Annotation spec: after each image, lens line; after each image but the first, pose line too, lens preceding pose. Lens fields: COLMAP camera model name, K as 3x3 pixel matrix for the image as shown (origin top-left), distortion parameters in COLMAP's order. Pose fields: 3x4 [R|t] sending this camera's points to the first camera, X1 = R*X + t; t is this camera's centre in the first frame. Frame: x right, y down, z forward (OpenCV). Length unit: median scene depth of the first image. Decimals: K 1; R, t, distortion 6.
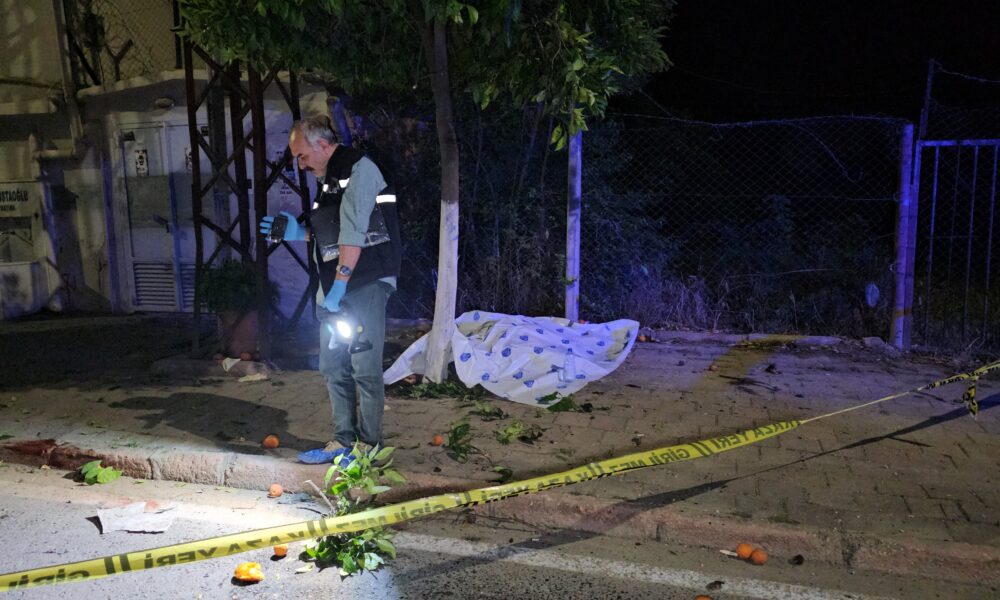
lens RADIAL K [[663.8, 0, 500.0], [0, 663.8, 300.0], [0, 0, 1]] dist [-0.001973, 0.002414]
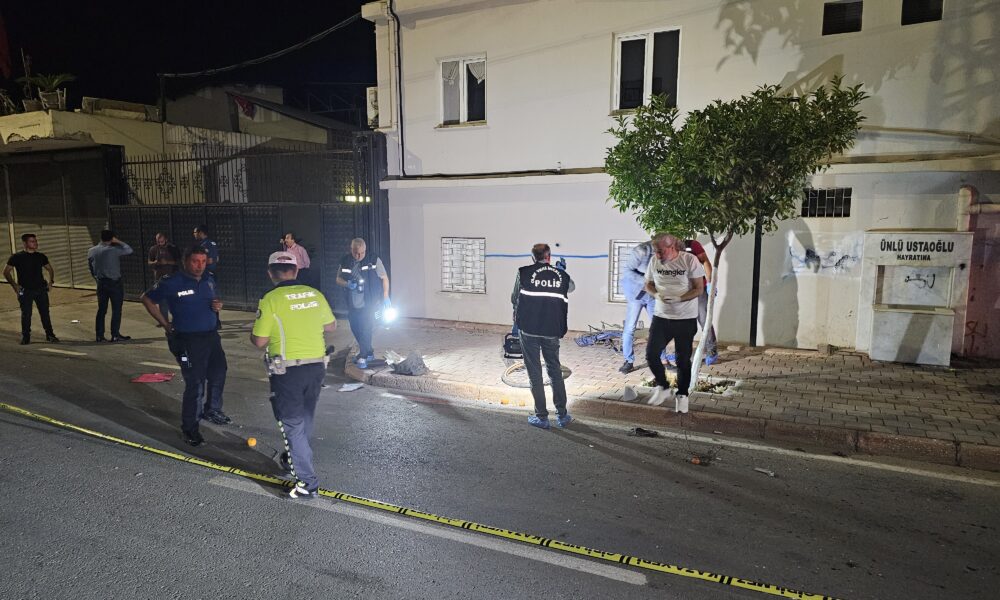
lens RADIAL K [[663.8, 0, 500.0], [0, 663.8, 300.0], [0, 0, 1]] dist [-0.001973, 0.002414]
pose [[0.972167, 0.032310, -0.232050, -1.189715], [-0.032150, 0.999473, 0.004475, -0.056550], [0.232072, 0.003110, 0.972694, -0.192071]]
